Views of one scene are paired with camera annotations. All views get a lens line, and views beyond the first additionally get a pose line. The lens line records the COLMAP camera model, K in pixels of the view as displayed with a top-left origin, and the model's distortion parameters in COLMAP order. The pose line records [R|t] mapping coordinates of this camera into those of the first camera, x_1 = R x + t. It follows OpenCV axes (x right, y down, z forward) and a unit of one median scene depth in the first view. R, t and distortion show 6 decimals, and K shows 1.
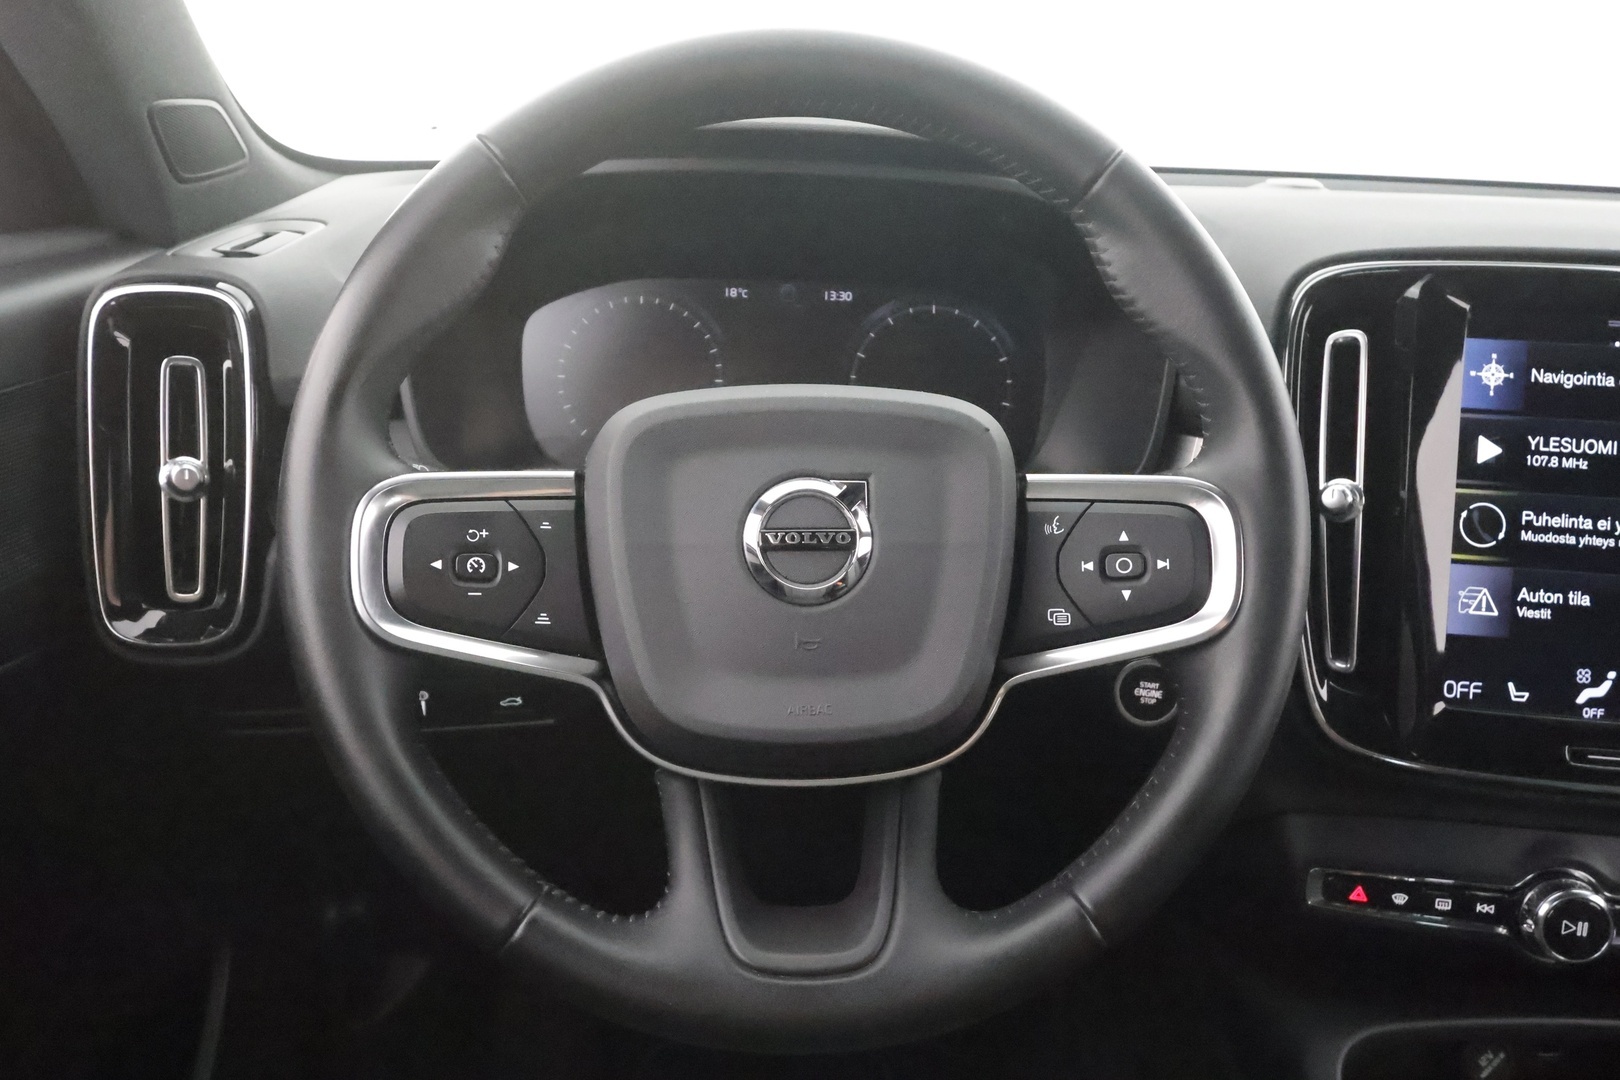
lens RADIAL K [[1212.8, 0, 796.0], [0, 1212.8, 536.7], [0, 0, 1]] dist [0.007044, 0.008692]
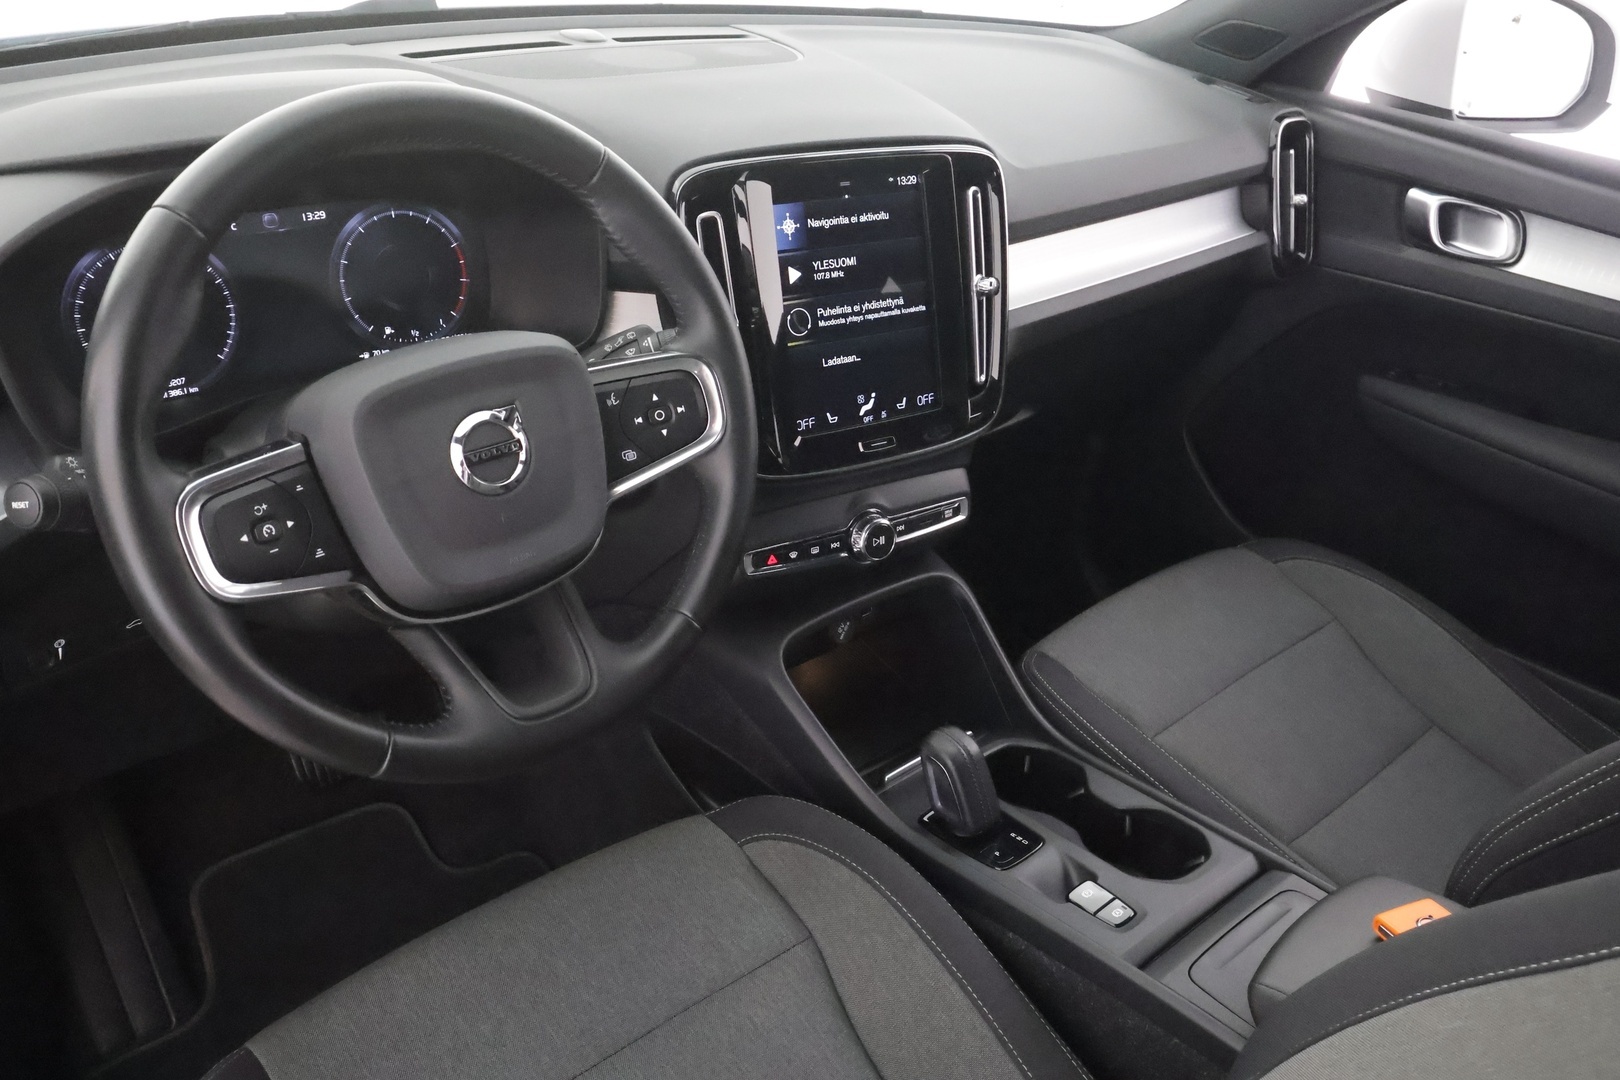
lens RADIAL K [[1303.3, 0, 807.0], [0, 1303.3, 538.8], [0, 0, 1]] dist [0.001562, 0.008013]
pose [[0.784551, -0.292333, 0.546829, -0.470919], [0.157434, 0.946903, 0.280337, -0.226244], [-0.599745, -0.133849, 0.788917, -0.422368]]
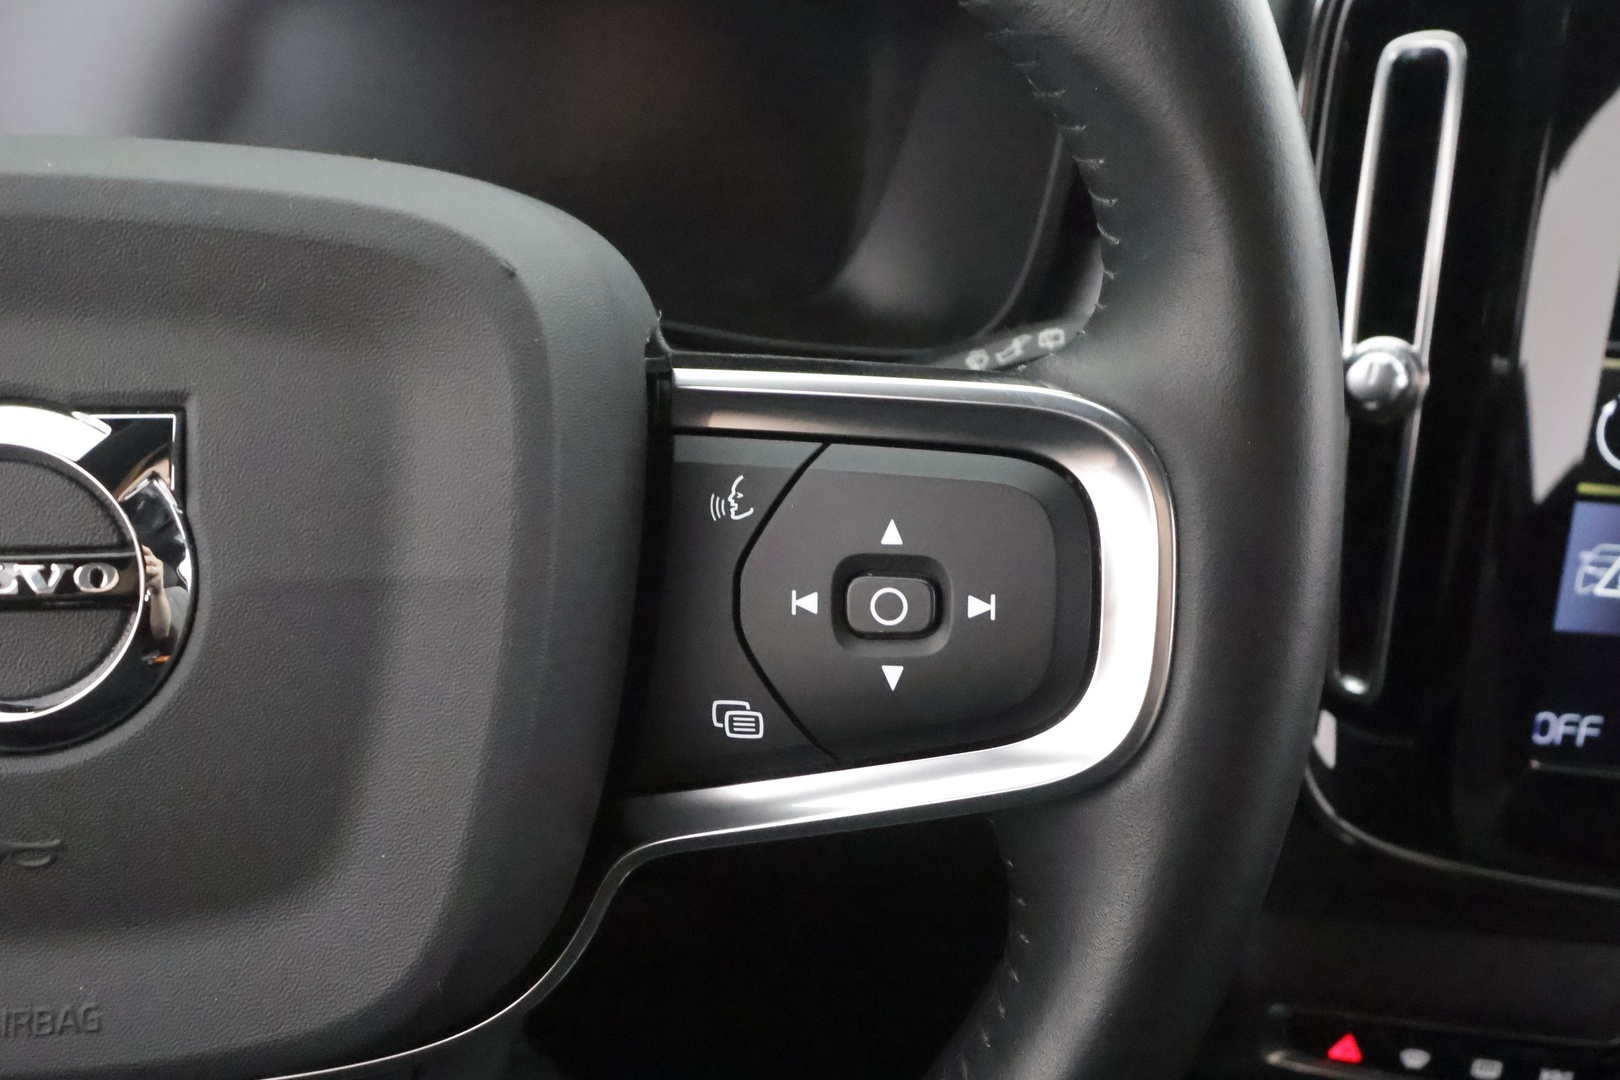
lens RADIAL K [[1303.3, 0, 804.3], [0, 1303.3, 545.1], [0, 0, 1]] dist [0.001562, 0.008013]
pose [[0.998577, -0.001455, 0.053308, 0.177556], [-0.008578, 0.982229, 0.187492, -0.064221], [-0.052634, -0.187683, 0.980819, 0.466241]]
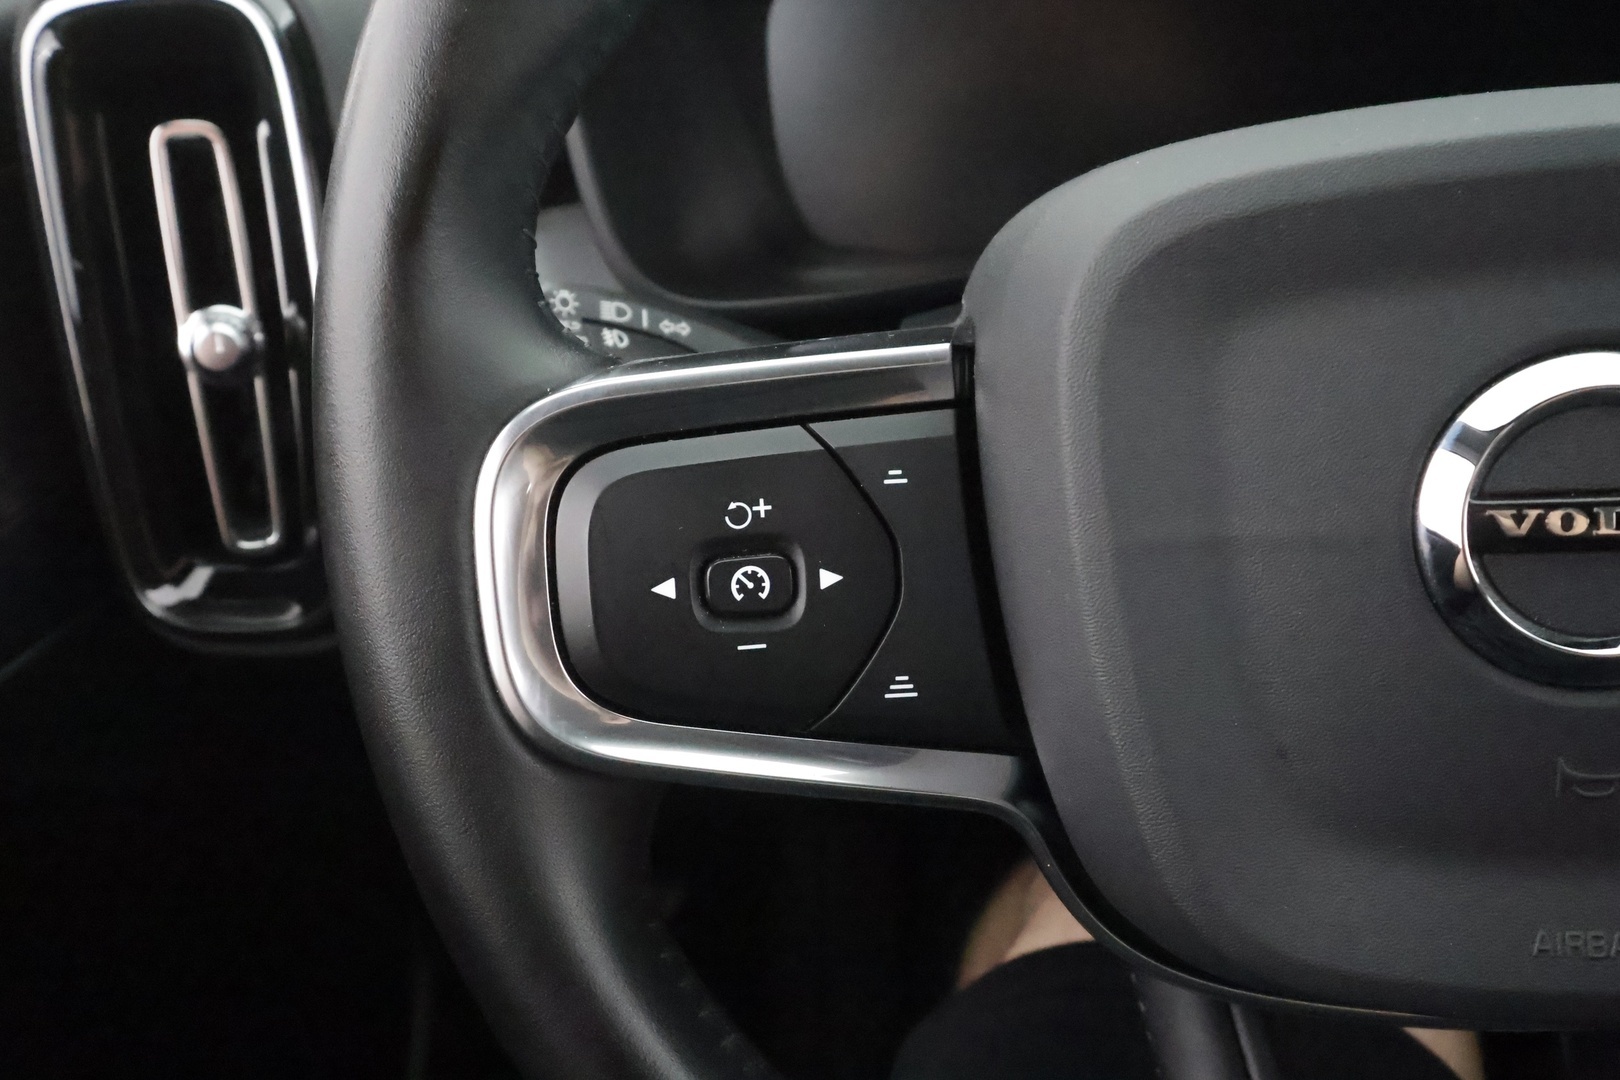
lens RADIAL K [[1303.3, 0, 796.6], [0, 1303.3, 551.7], [0, 0, 1]] dist [0.001562, 0.008013]
pose [[0.983614, -0.020495, -0.179117, -0.127989], [0.059603, 0.974619, 0.215789, -0.070305], [0.170148, -0.222929, 0.959871, 0.435147]]
